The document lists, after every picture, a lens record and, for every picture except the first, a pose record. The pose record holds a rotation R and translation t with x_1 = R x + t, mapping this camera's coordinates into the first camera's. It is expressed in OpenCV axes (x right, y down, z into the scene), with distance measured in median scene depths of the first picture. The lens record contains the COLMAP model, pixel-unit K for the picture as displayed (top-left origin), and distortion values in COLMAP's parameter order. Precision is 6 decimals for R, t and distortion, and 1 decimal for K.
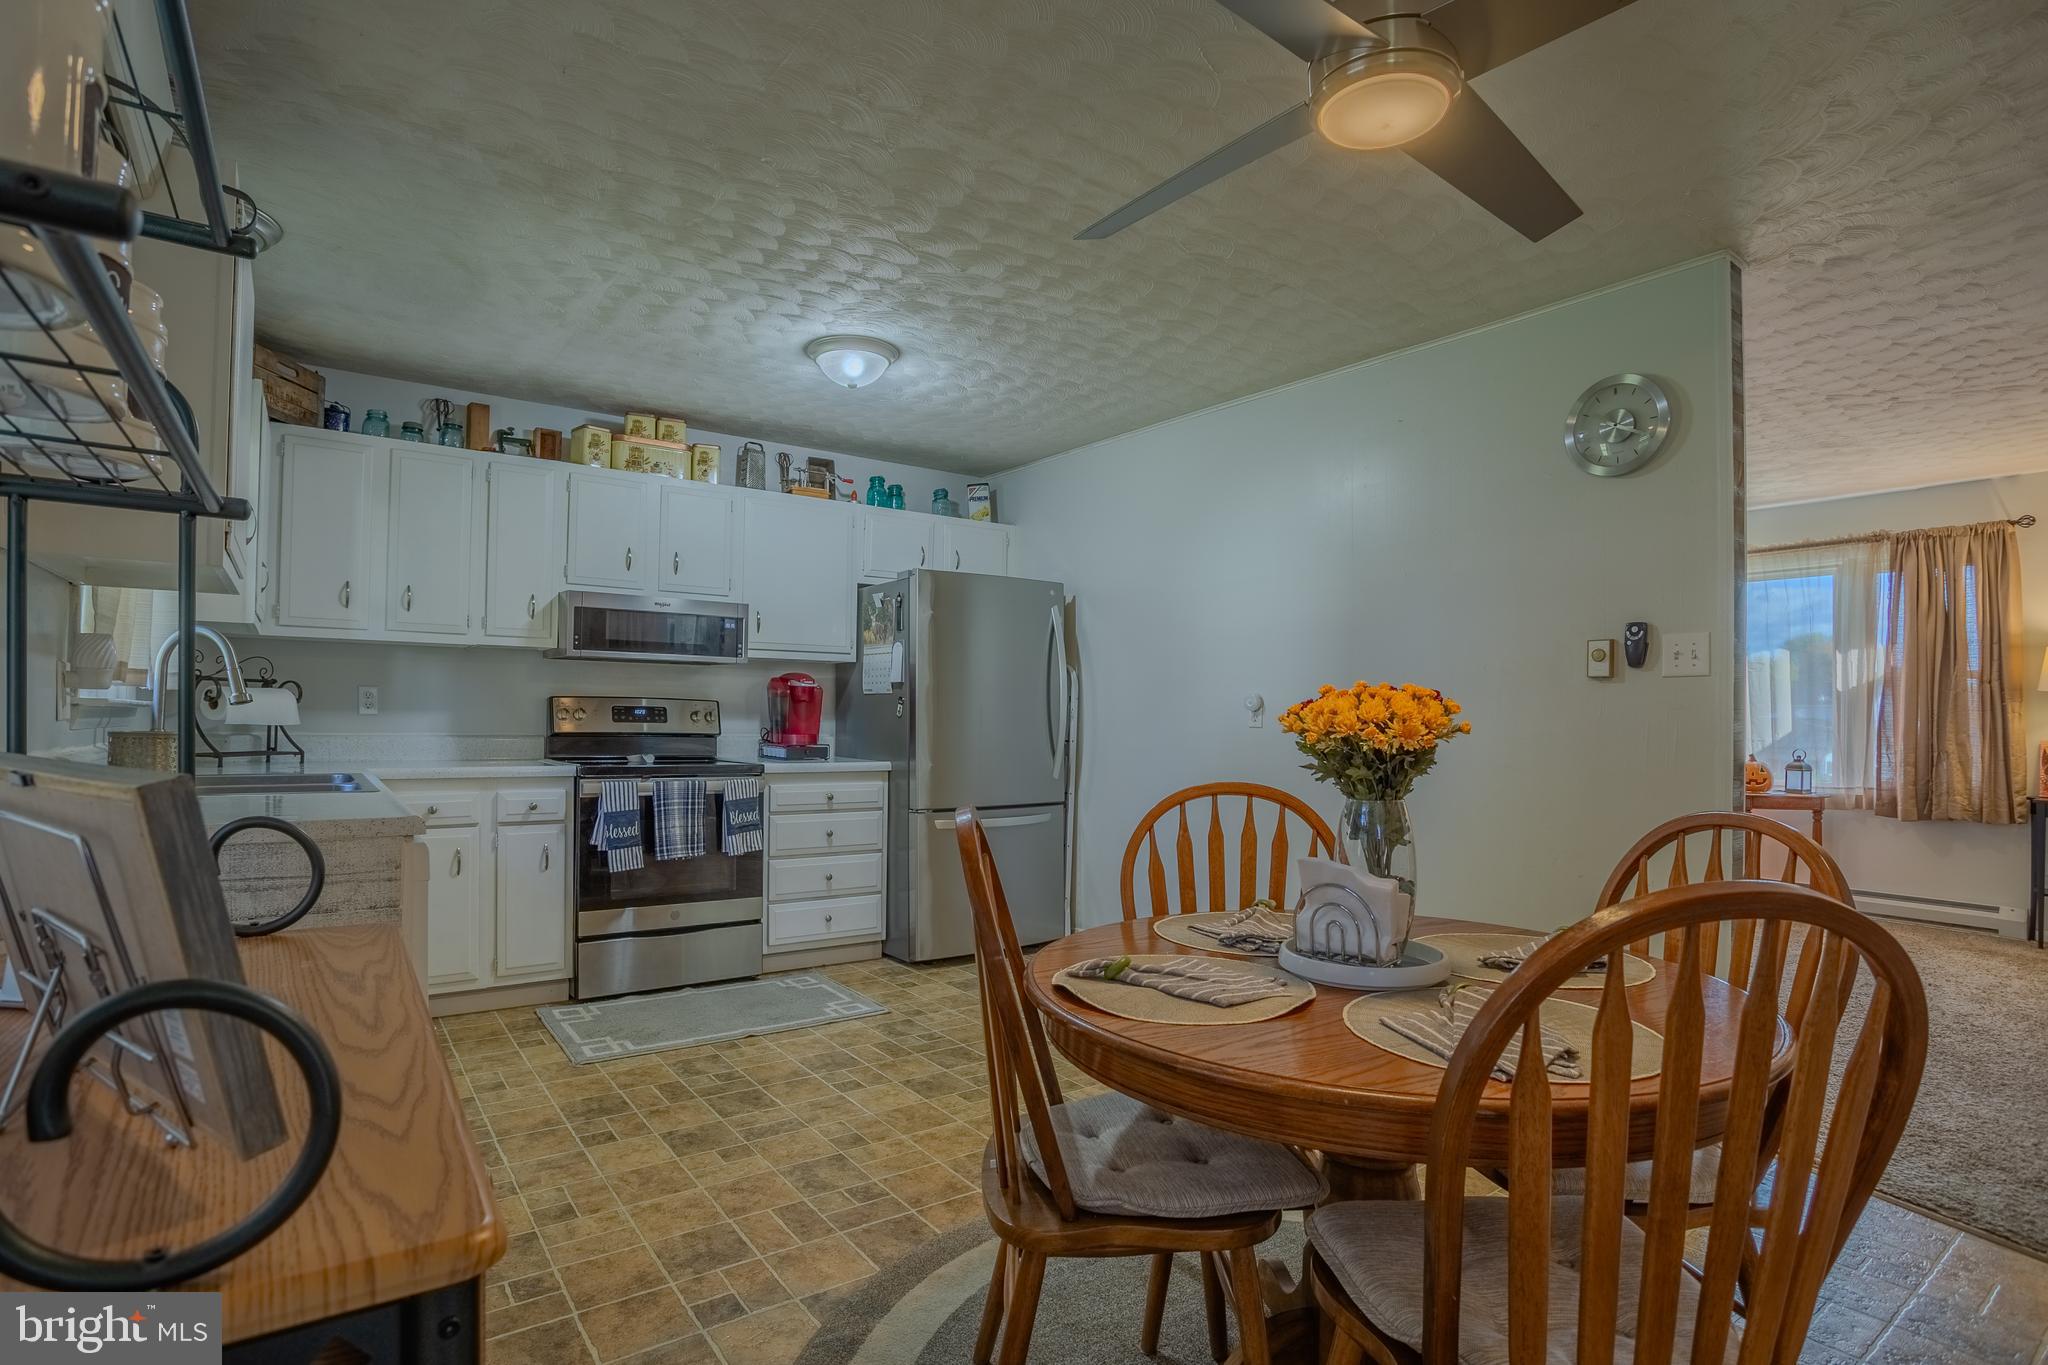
lens RADIAL K [[1027.7, 0, 1025.4], [0, 1027.7, 702.8], [0, 0, 1]] dist [-0.061924, 0.019627]
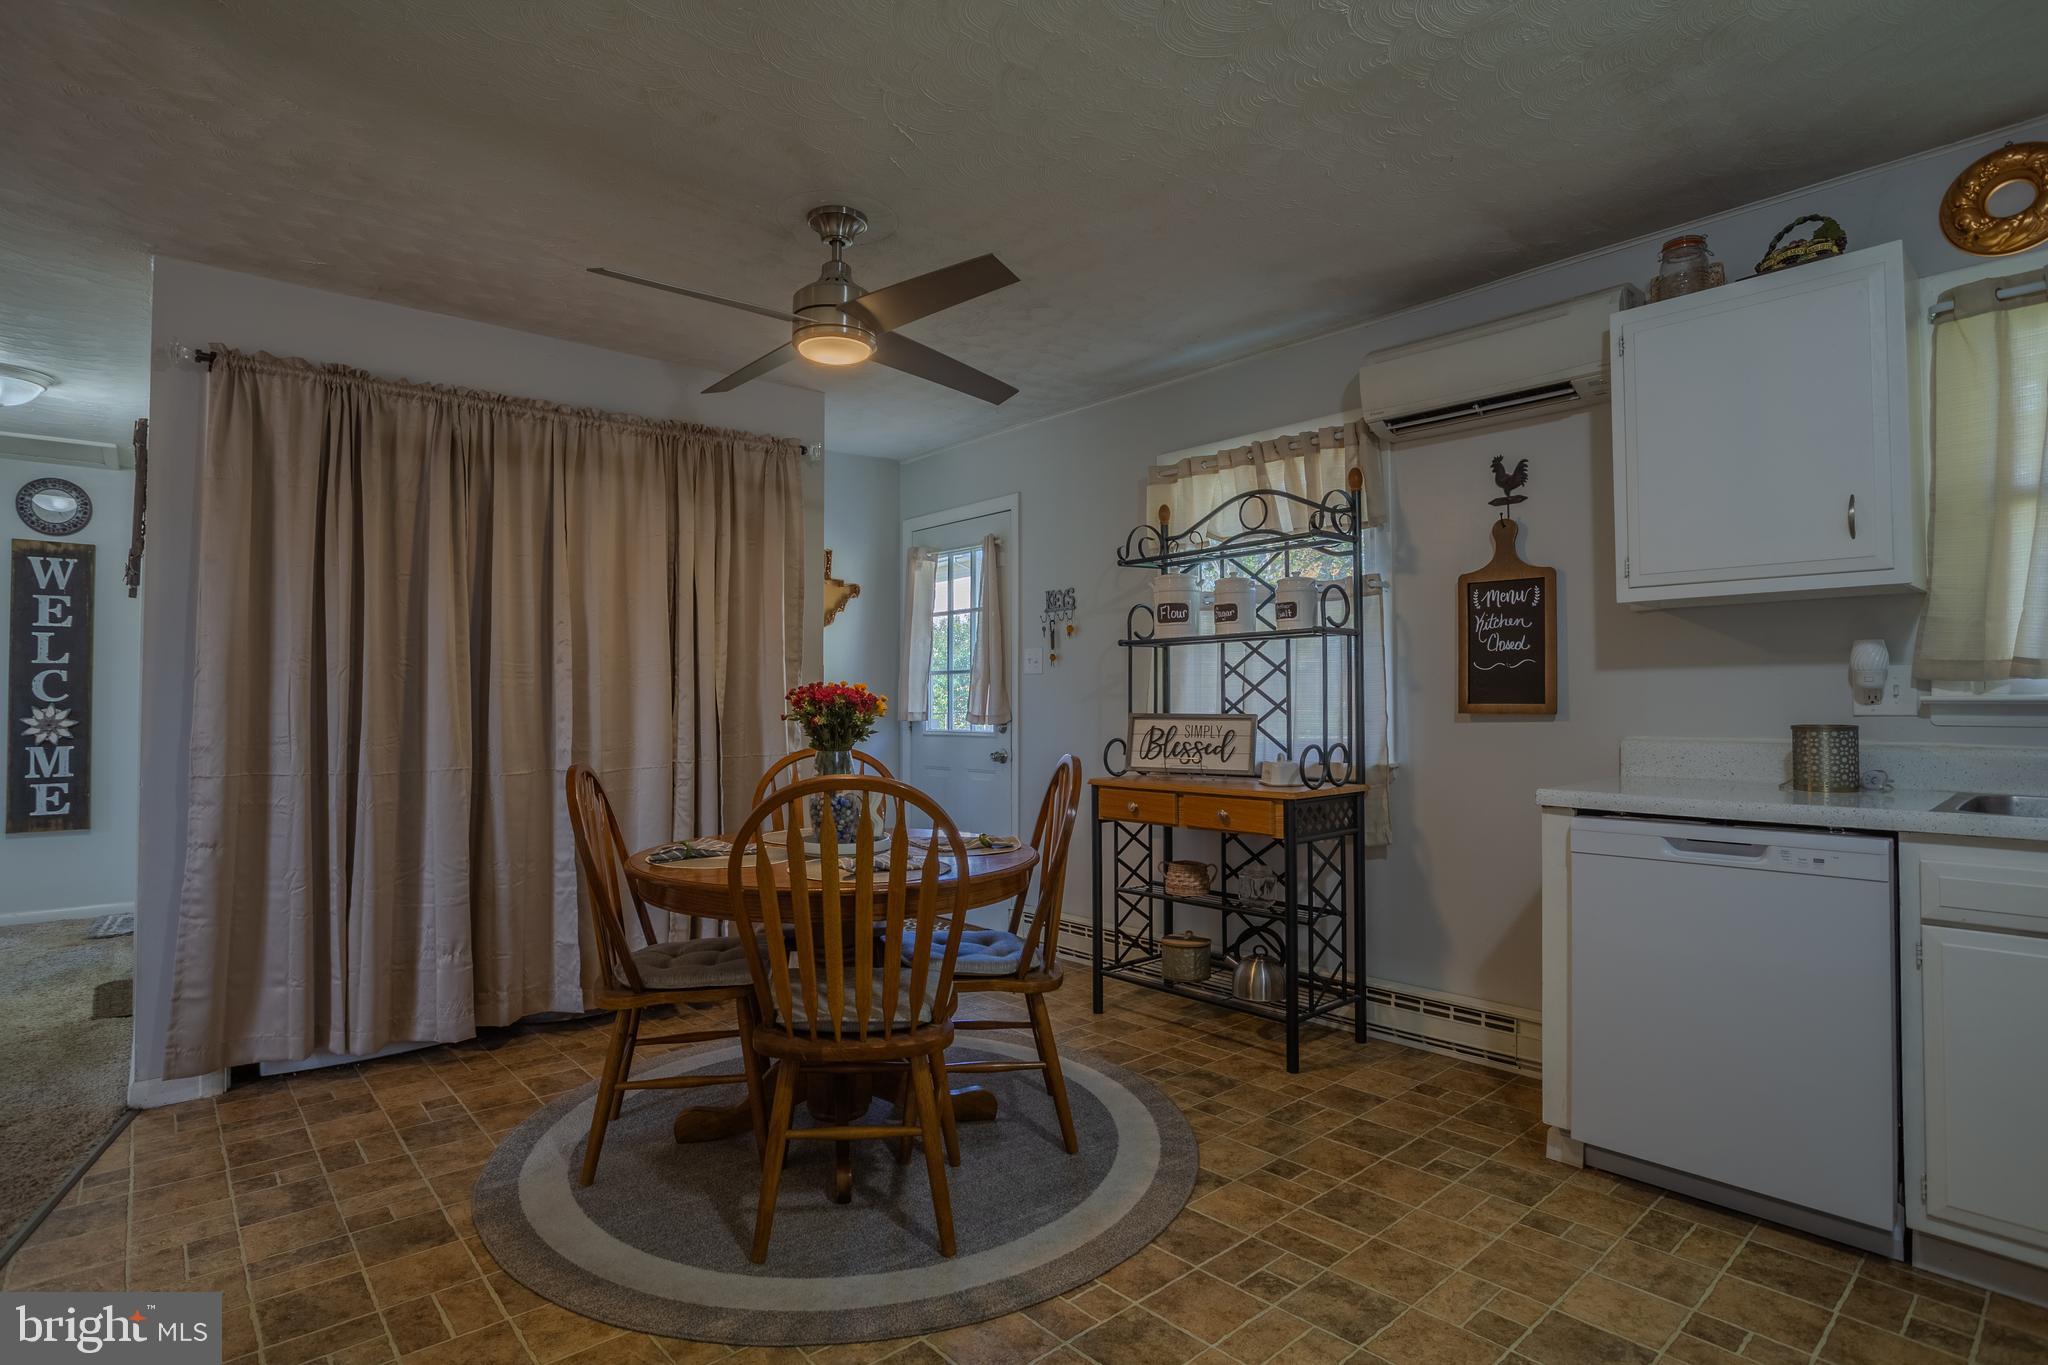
lens RADIAL K [[1027.7, 0, 1017.7], [0, 1027.7, 689.7], [0, 0, 1]] dist [-0.061924, 0.019627]
pose [[-0.996868, -0.013326, -0.077947, 0.069543], [-0.011281, 0.999582, -0.026610, 0.015032], [0.078269, -0.025648, -0.996602, 1.096868]]
